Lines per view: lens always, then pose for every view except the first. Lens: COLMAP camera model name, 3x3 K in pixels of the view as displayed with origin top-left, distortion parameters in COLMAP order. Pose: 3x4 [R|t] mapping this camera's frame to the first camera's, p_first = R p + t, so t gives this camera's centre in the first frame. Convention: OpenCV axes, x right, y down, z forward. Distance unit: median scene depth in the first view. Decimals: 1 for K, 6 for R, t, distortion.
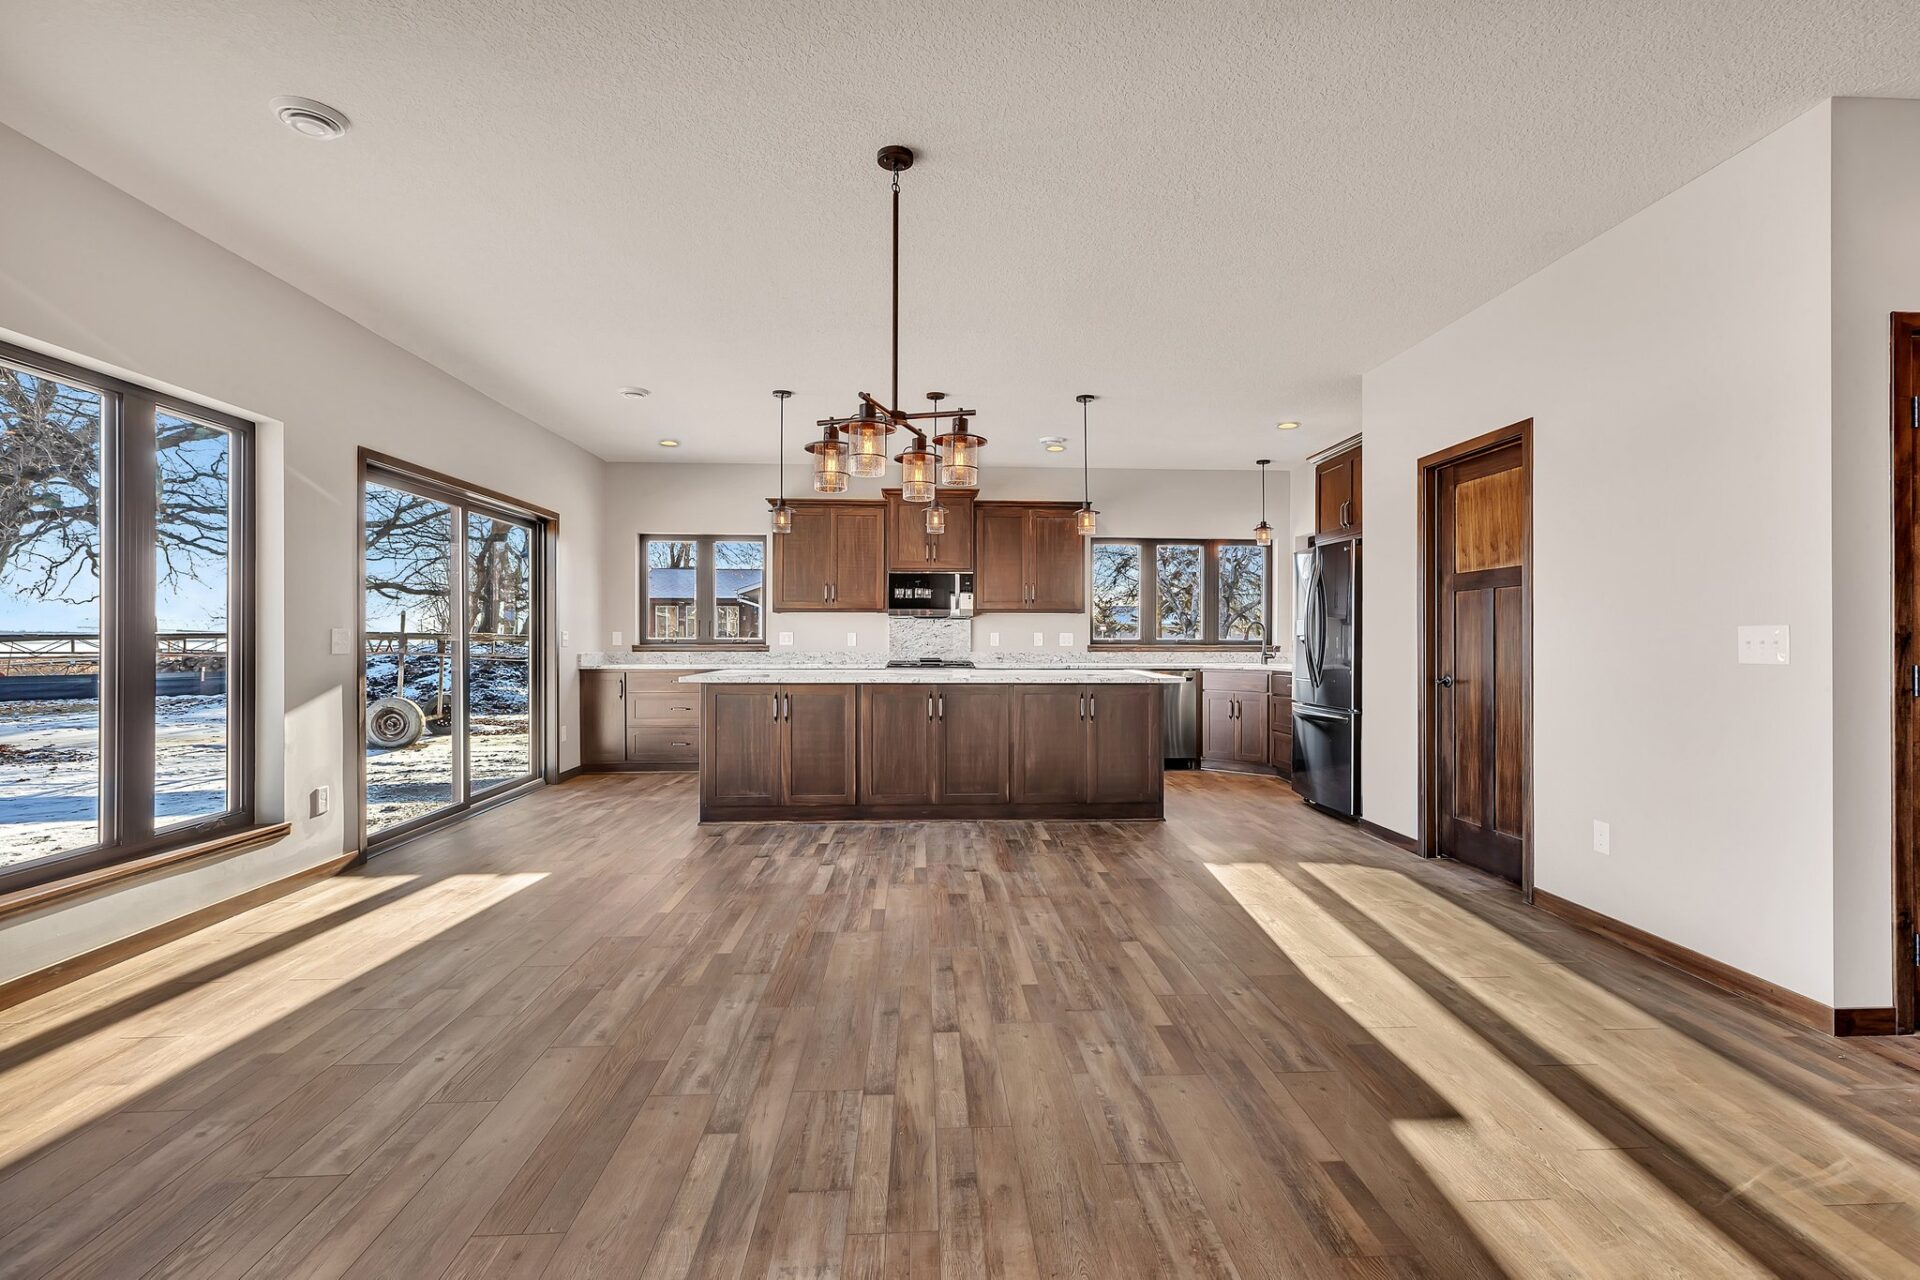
lens RADIAL K [[888.6, 0, 970.2], [0, 888.6, 631.2], [0, 0, 1]] dist [0.005369, 0.000326]
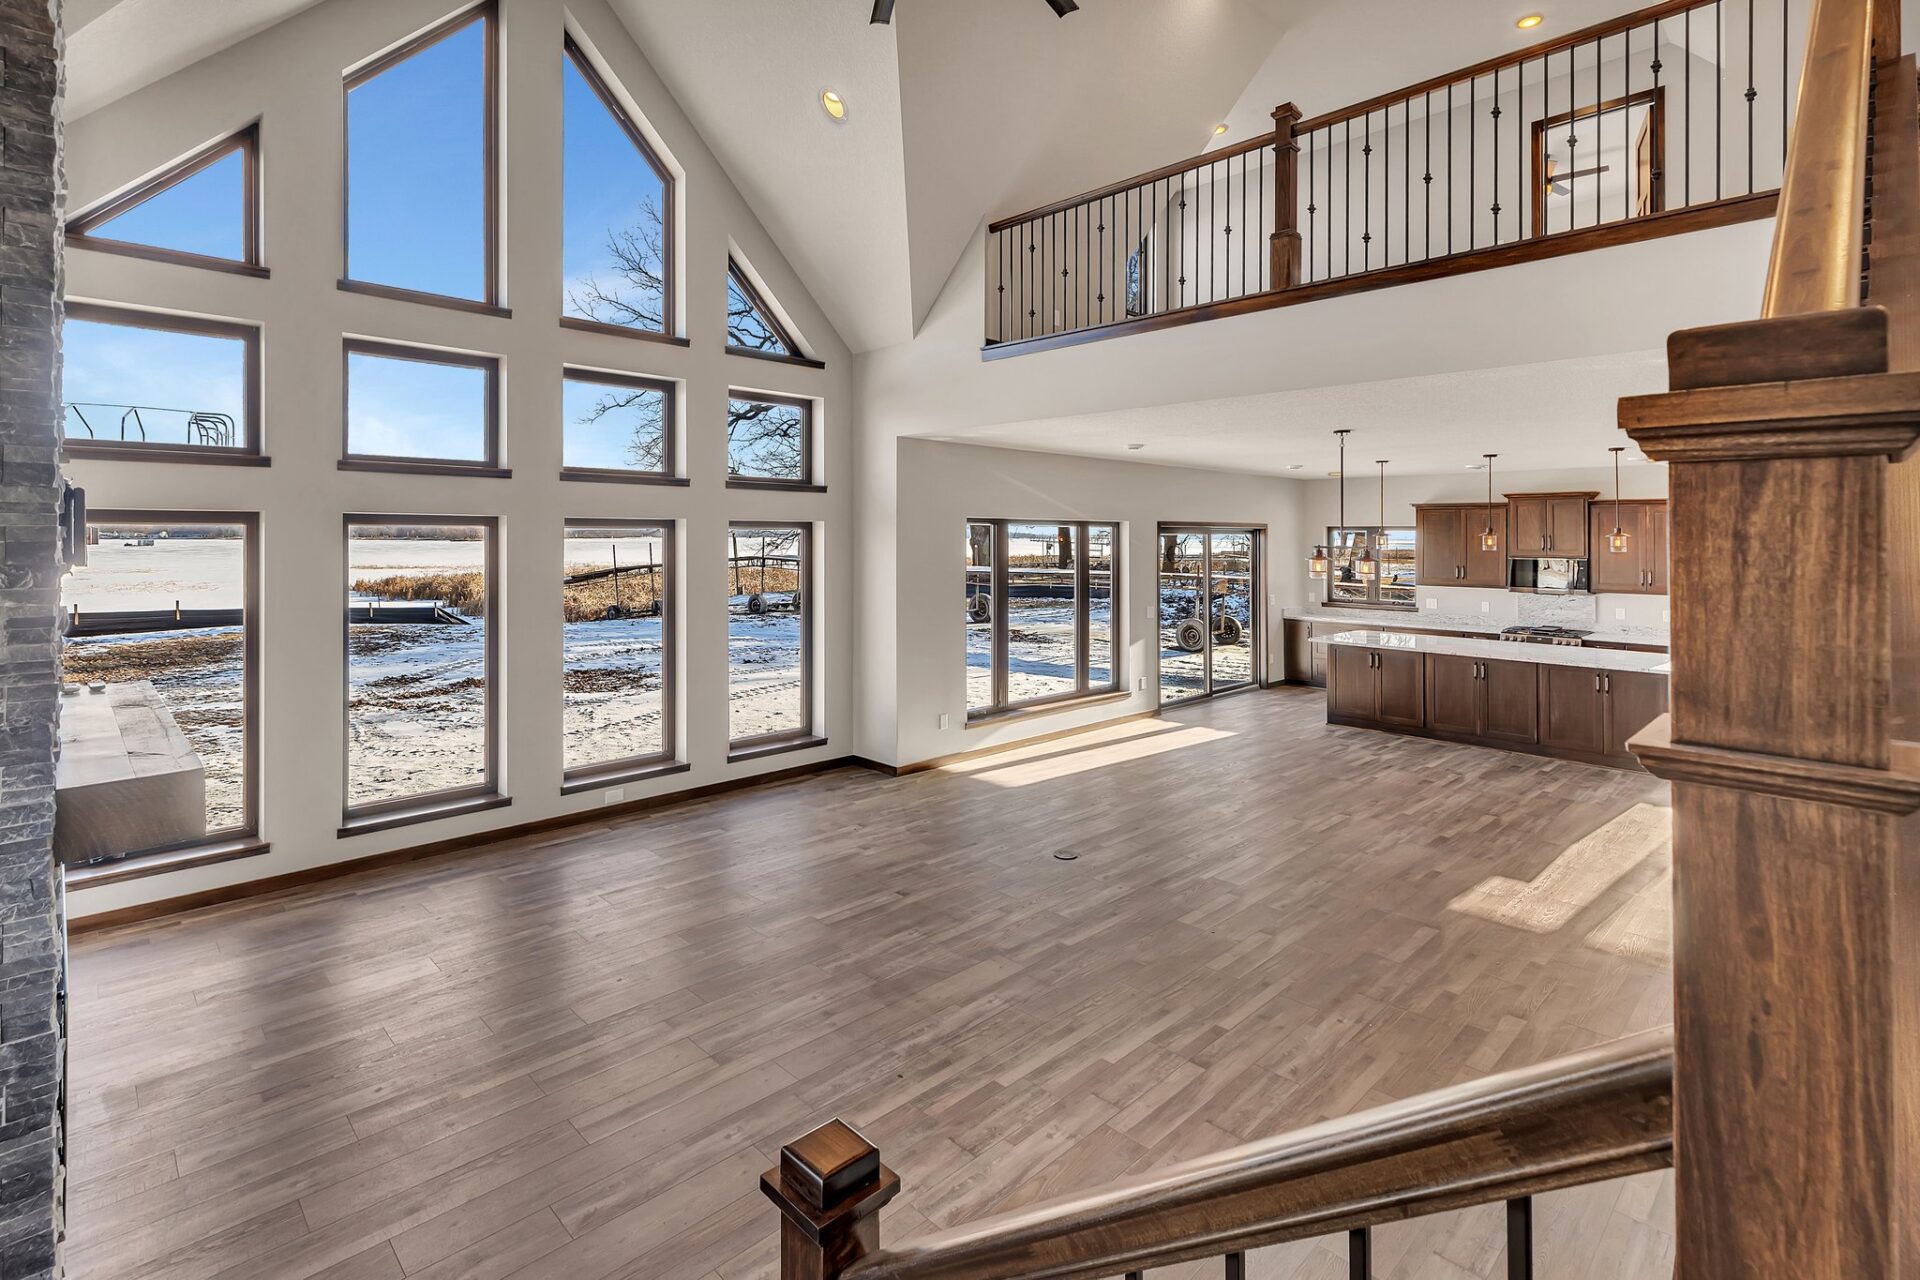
lens RADIAL K [[907.4, 0, 964.2], [0, 907.4, 536.7], [0, 0, 1]] dist [0.004050, 0.000487]
pose [[0.659144, 0.002238, -0.752013, 0.504995], [0.001334, 0.999991, 0.004145, -0.138866], [0.752015, -0.003735, 0.659135, -0.618377]]
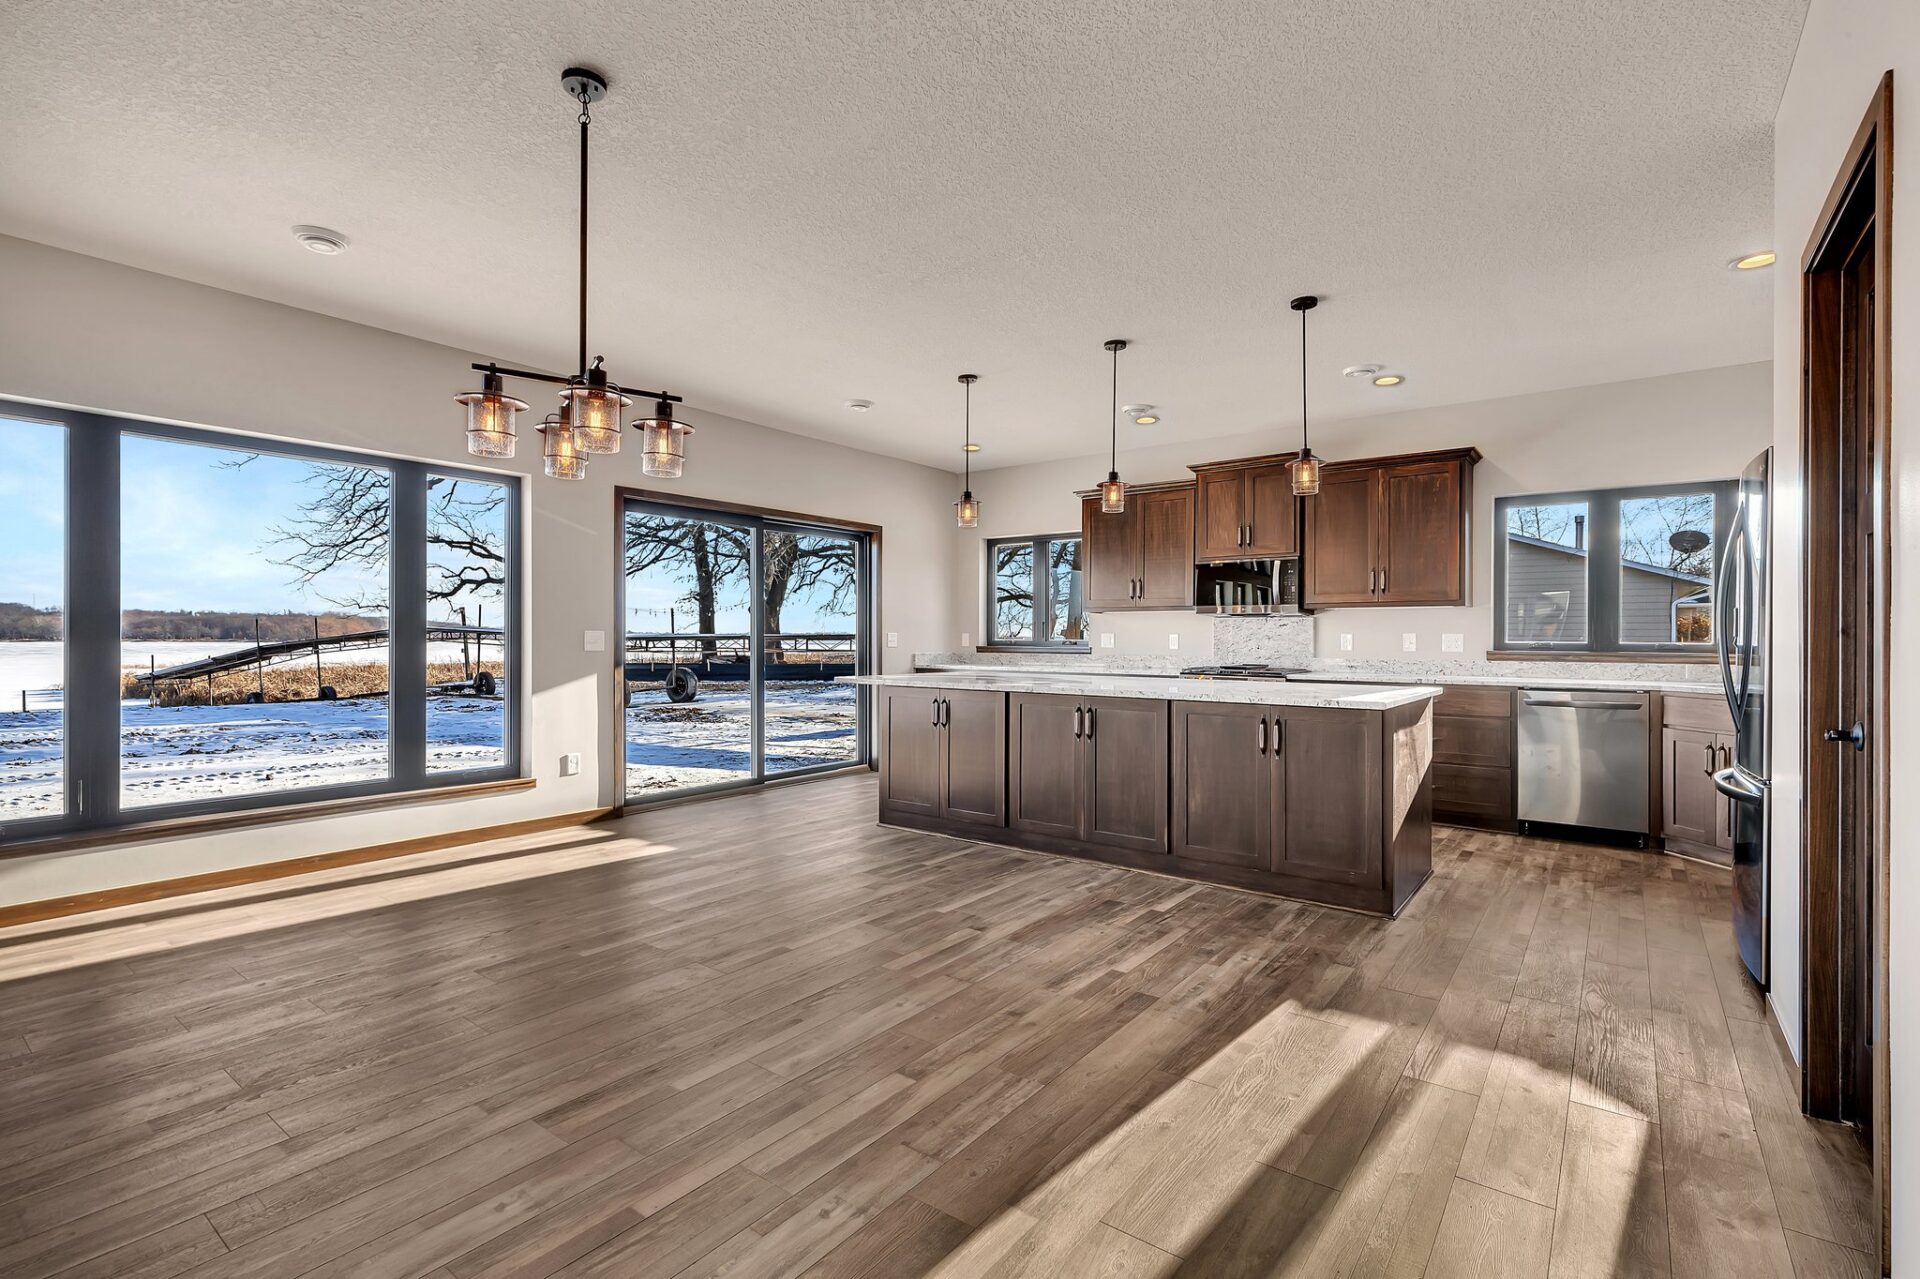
lens RADIAL K [[870.2, 0, 971.3], [0, 870.2, 636.9], [0, 0, 1]] dist [0.012386, 0.000110]
pose [[0.764365, 0.000561, -0.644783, 0.377287], [0.001526, 0.999995, 0.002680, 0.002770], [0.644782, -0.003032, 0.764361, 0.294883]]
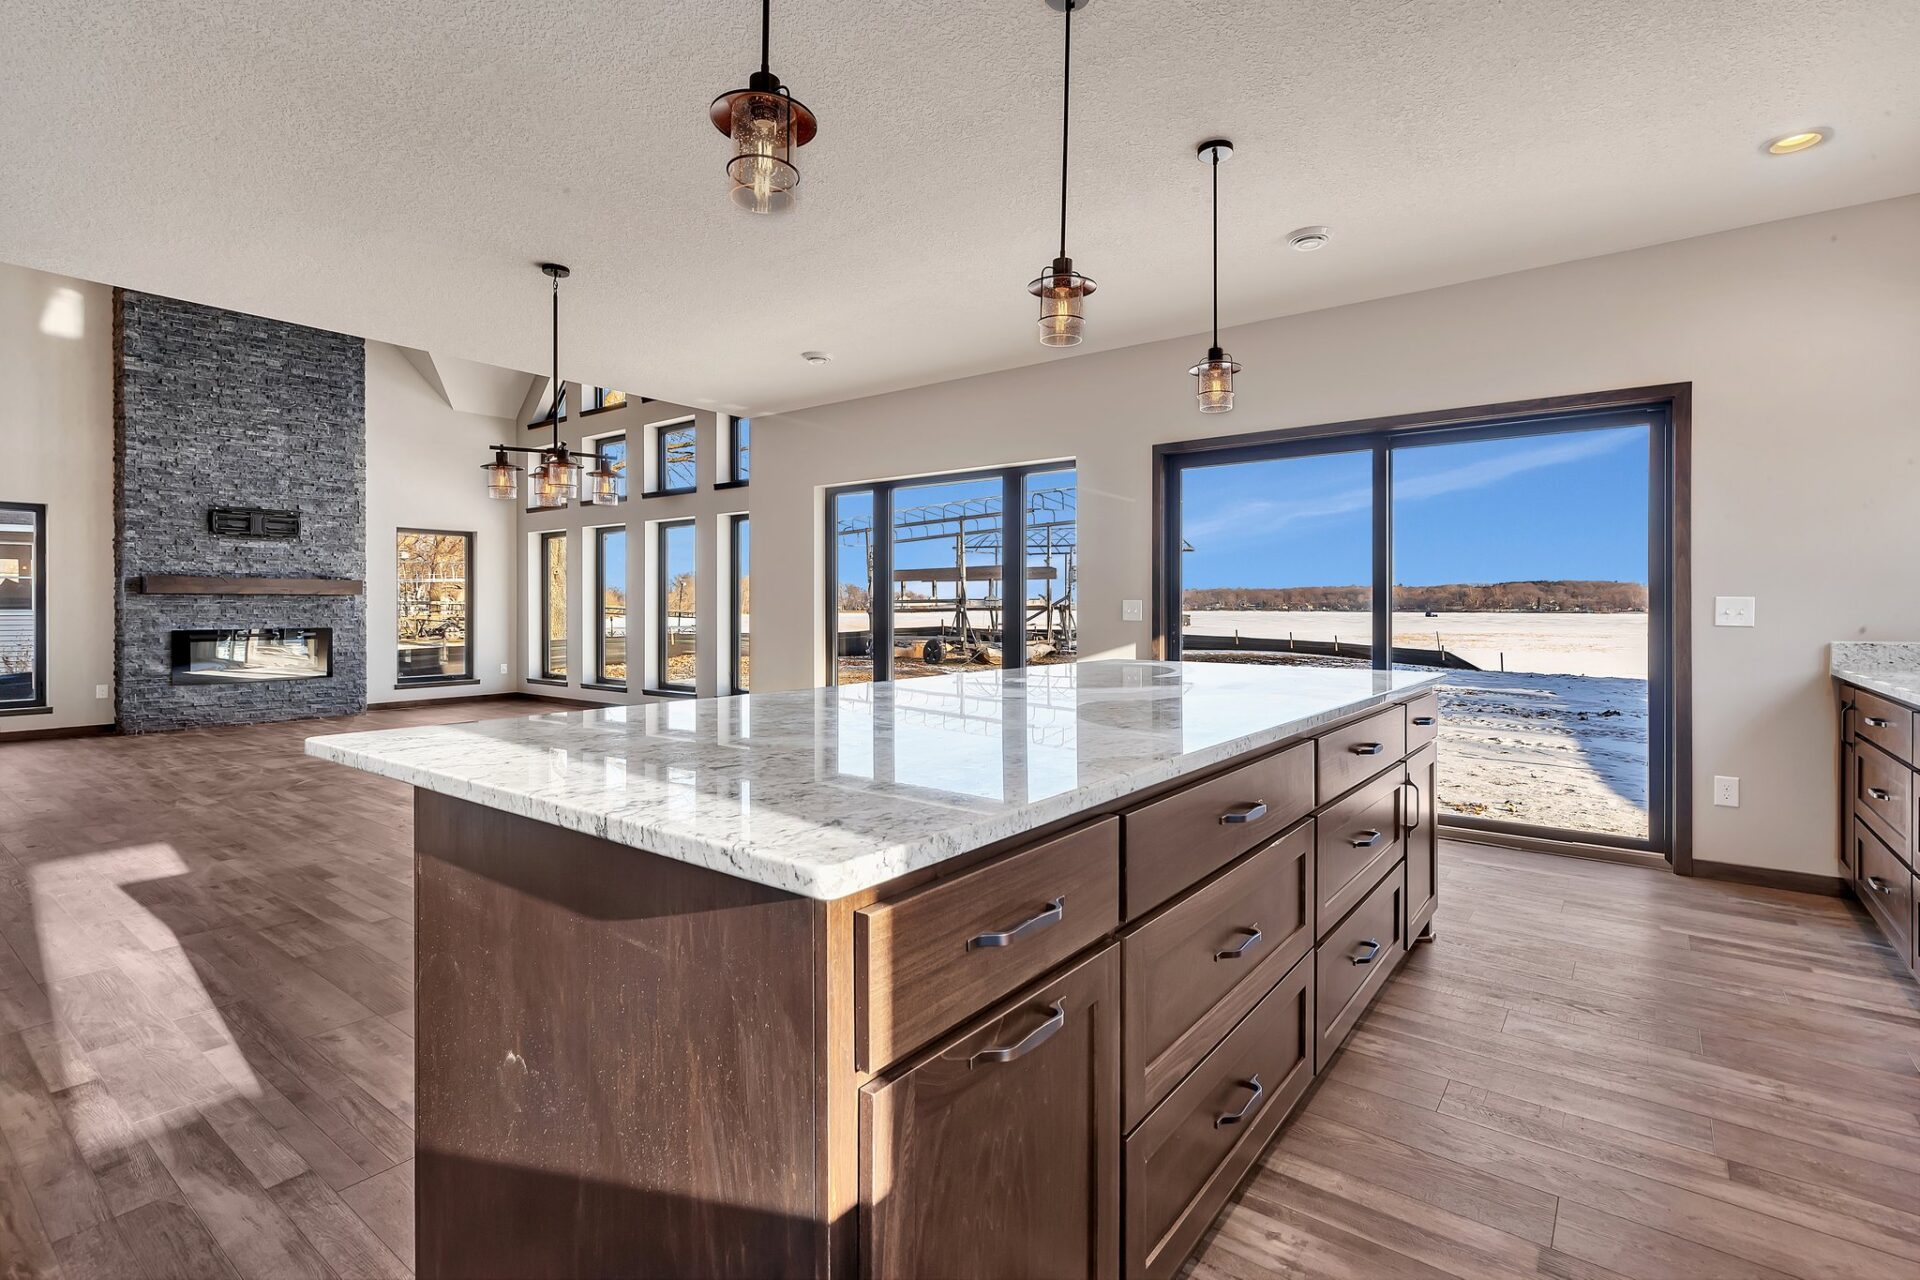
lens RADIAL K [[894.6, 0, 966.2], [0, 894.6, 614.9], [0, 0, 1]] dist [0.002021, 0.000621]
pose [[-0.647443, 0.005474, -0.762095, 0.292516], [0.005120, 0.999983, 0.002833, 0.010259], [0.762097, -0.002067, -0.647460, 1.217056]]
